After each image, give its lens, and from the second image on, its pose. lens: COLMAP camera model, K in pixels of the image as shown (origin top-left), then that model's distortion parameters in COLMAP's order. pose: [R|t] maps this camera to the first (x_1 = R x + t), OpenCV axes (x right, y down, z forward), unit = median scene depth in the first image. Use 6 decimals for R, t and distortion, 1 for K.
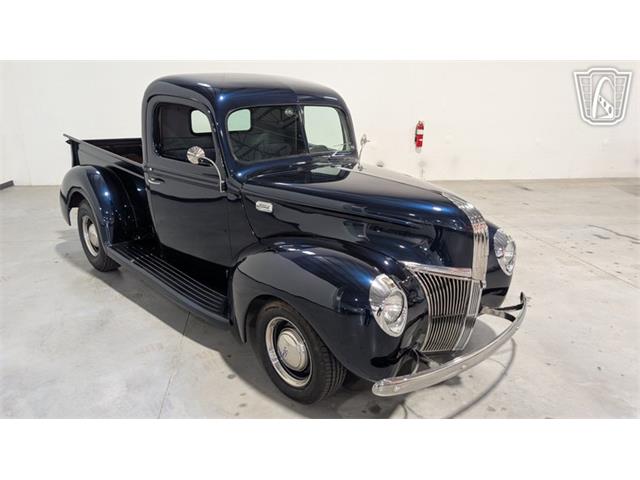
lens RADIAL K [[469.5, 0, 321.9], [0, 469.5, 246.3], [0, 0, 1]] dist [0.021701, -0.016454]
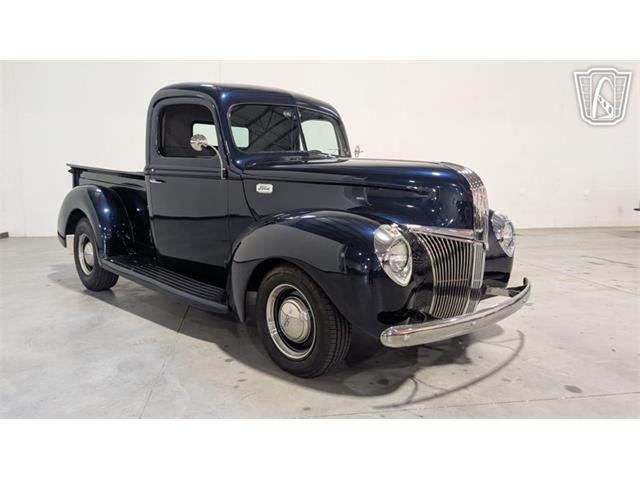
lens RADIAL K [[469.5, 0, 314.5], [0, 469.5, 234.0], [0, 0, 1]] dist [0.021701, -0.016454]
pose [[0.999874, -0.013145, 0.008930, -0.024200], [0.014632, 0.980749, -0.194726, 0.205274], [-0.006199, 0.194832, 0.980817, 0.018292]]
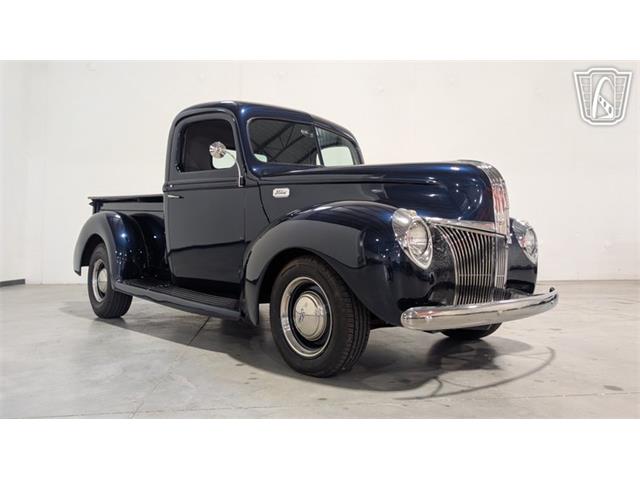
lens RADIAL K [[469.5, 0, 321.9], [0, 469.5, 229.8], [0, 0, 1]] dist [0.021701, -0.016454]
pose [[0.999895, -0.009999, -0.010498, -0.024181], [0.005775, 0.938880, -0.344196, 0.329983], [0.013298, 0.344099, 0.938839, 0.071194]]
